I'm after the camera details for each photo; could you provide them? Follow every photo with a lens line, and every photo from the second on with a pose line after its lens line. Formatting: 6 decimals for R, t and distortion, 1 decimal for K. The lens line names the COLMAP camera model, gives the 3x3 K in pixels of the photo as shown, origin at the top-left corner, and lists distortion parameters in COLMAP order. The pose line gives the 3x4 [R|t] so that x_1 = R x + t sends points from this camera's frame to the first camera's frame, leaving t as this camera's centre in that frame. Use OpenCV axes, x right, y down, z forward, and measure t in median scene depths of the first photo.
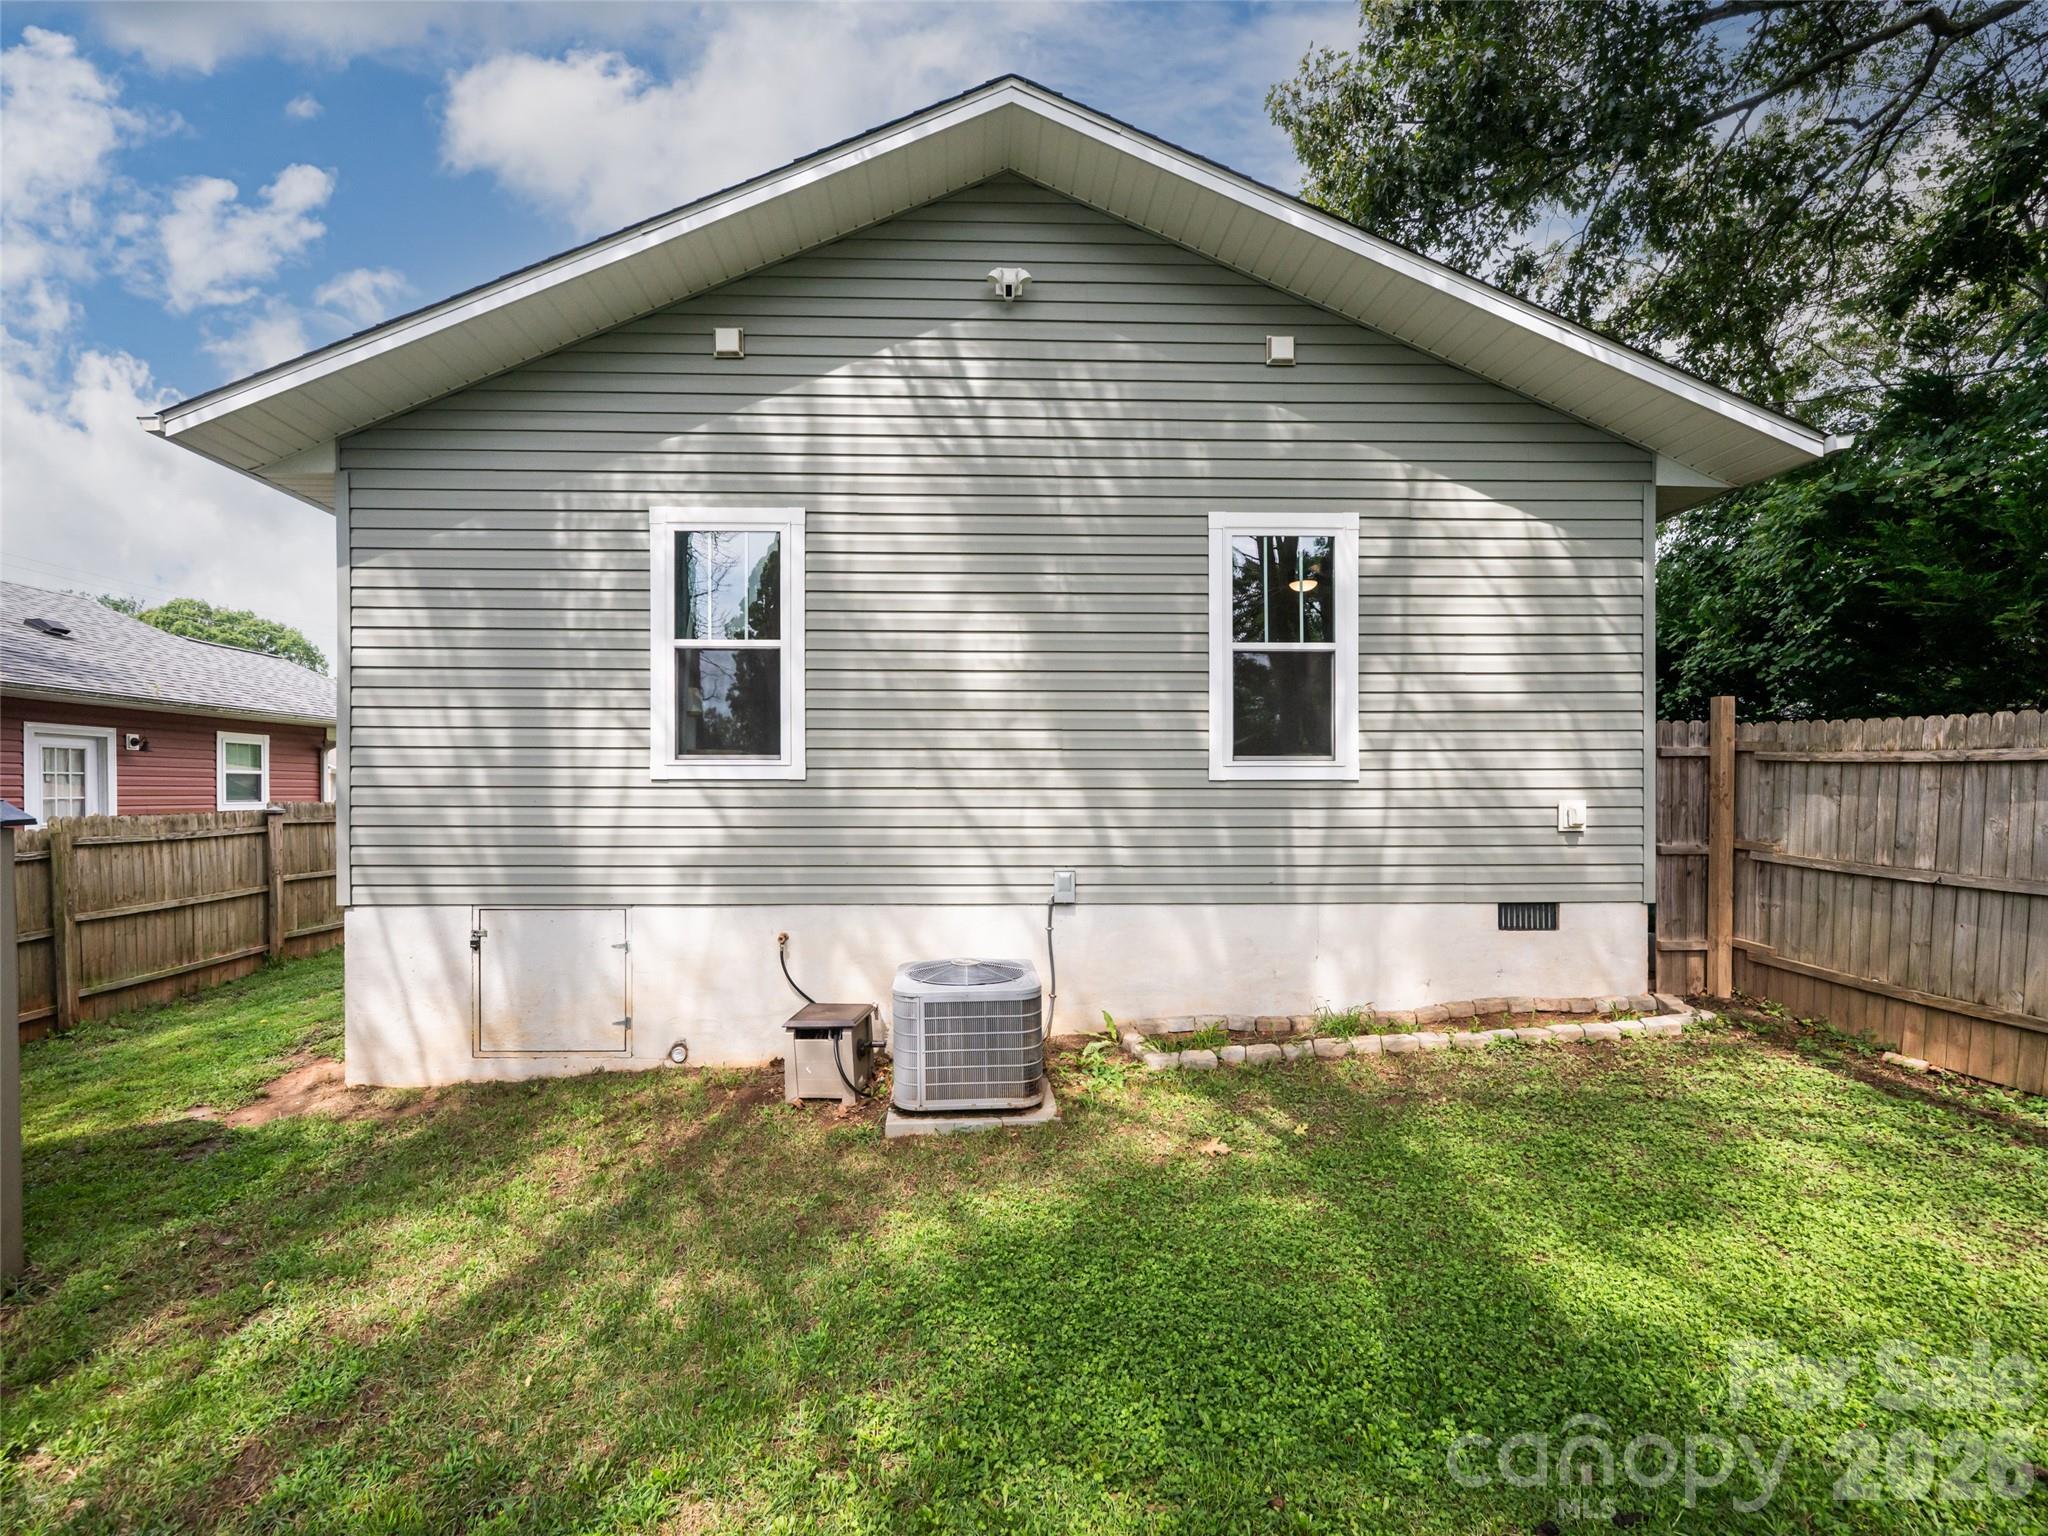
lens RADIAL K [[830.7, 0, 985.5], [0, 830.7, 773.1], [0, 0, 1]] dist [0.001395, 0.000134]
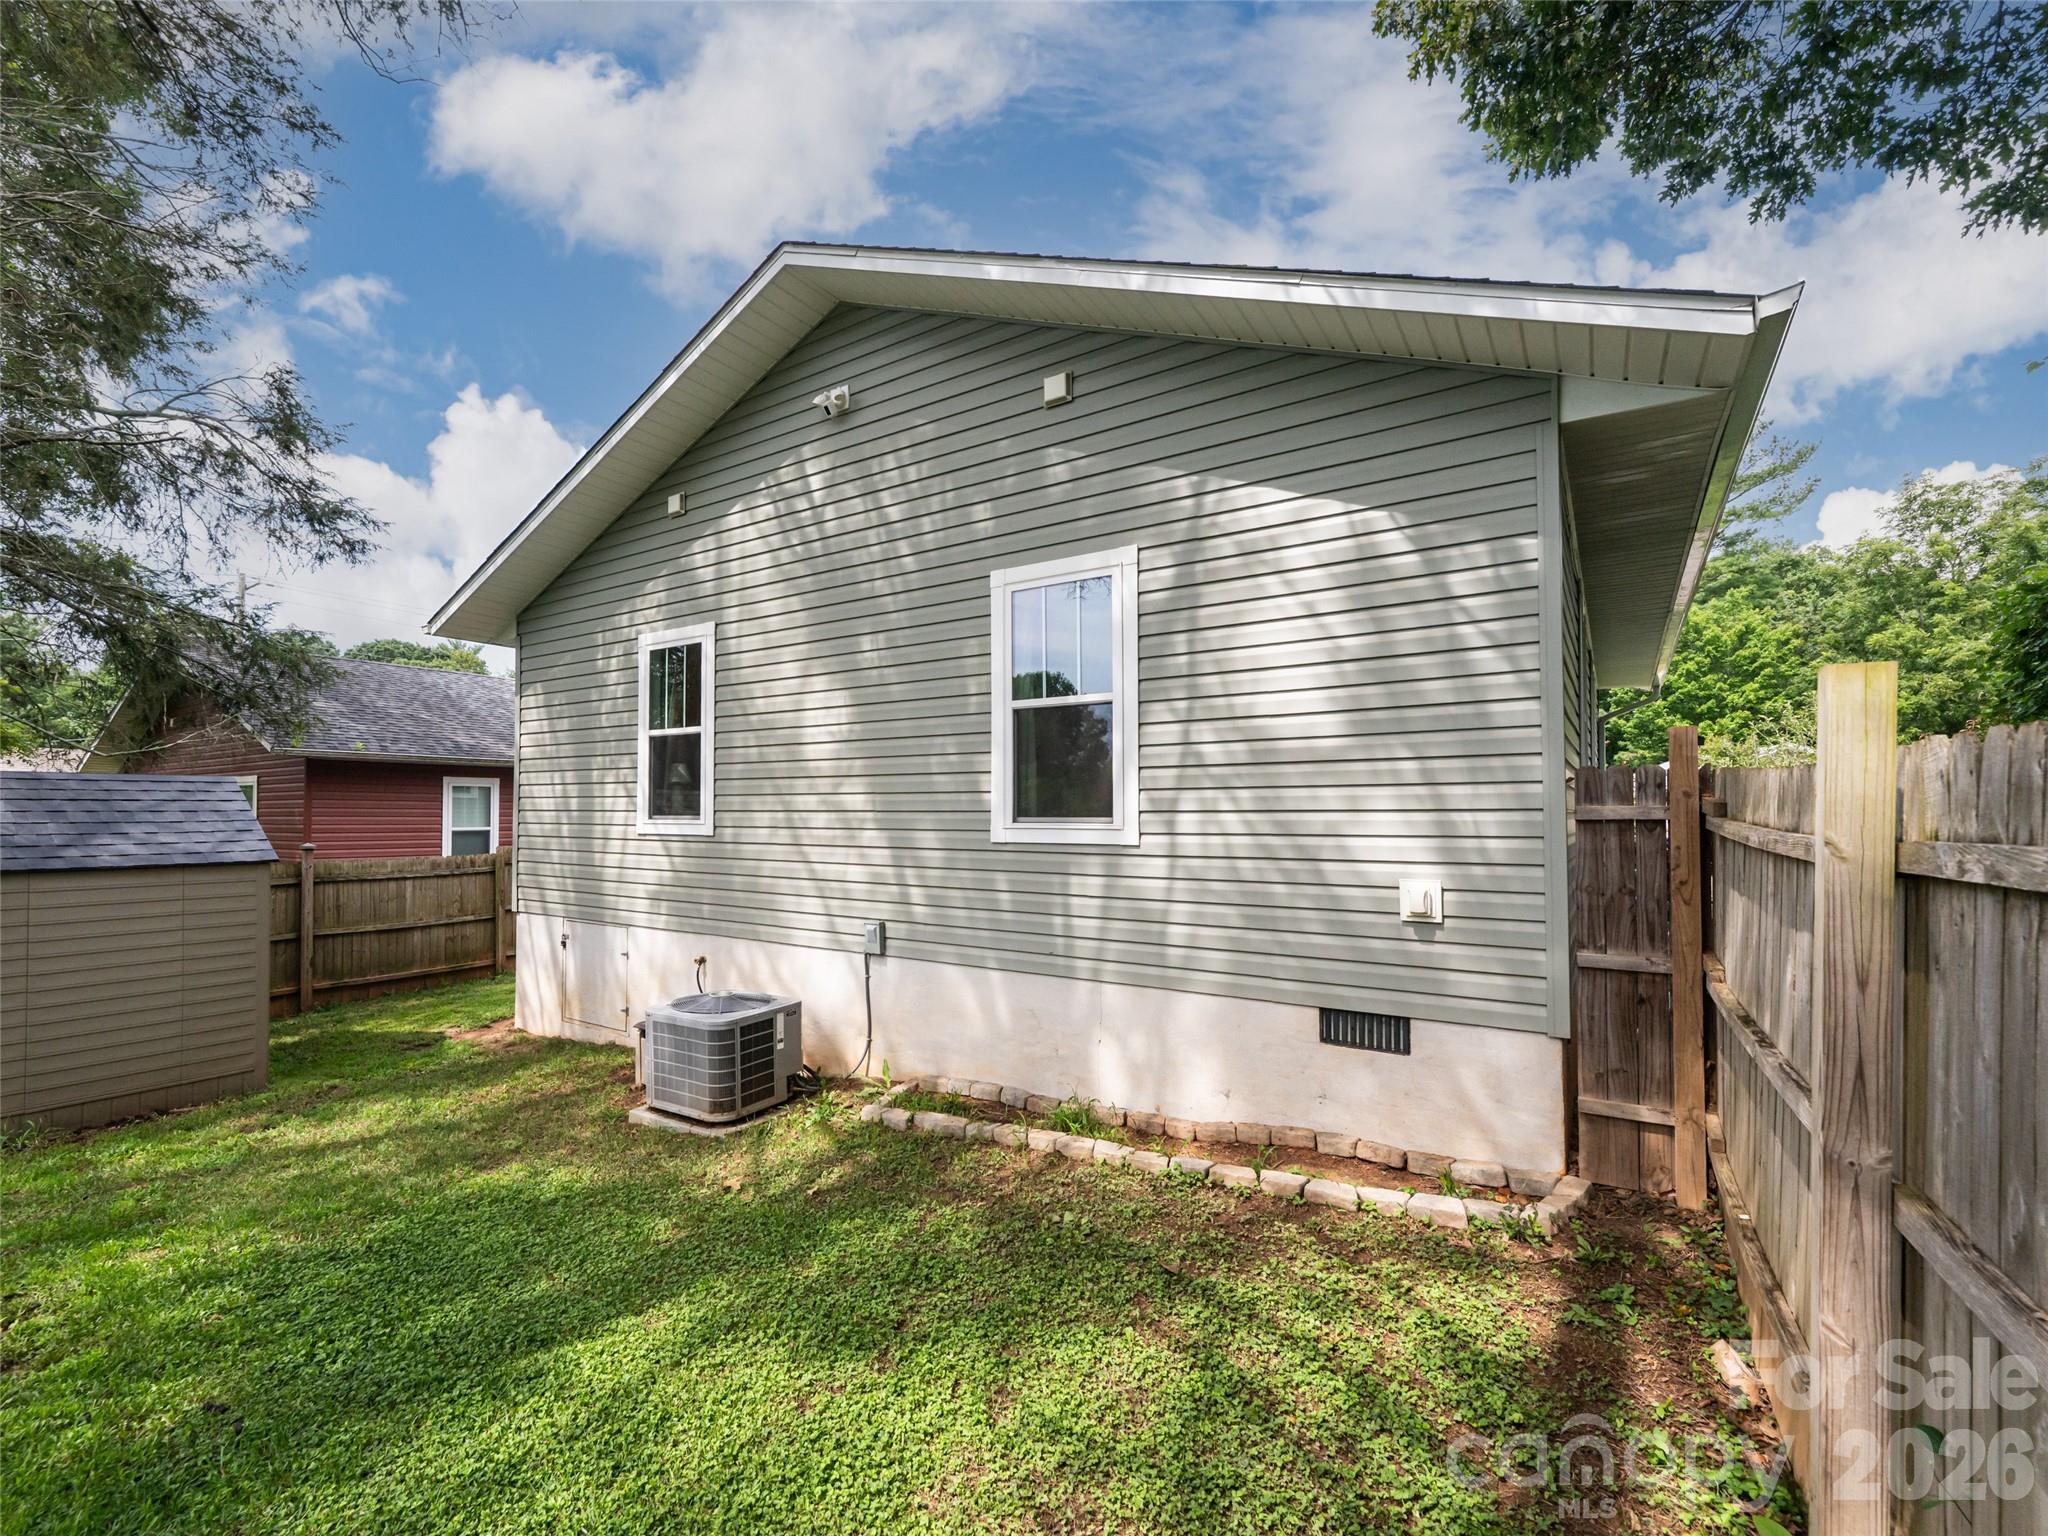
lens RADIAL K [[876.2, 0, 1024.0], [0, 876.2, 768.0], [0, 0, 1]] dist [0.009225, 0.000089]
pose [[0.819203, -0.026145, -0.572907, 0.908113], [0.008804, 0.999416, -0.033021, -0.045065], [0.573436, 0.022008, 0.818955, 0.171617]]
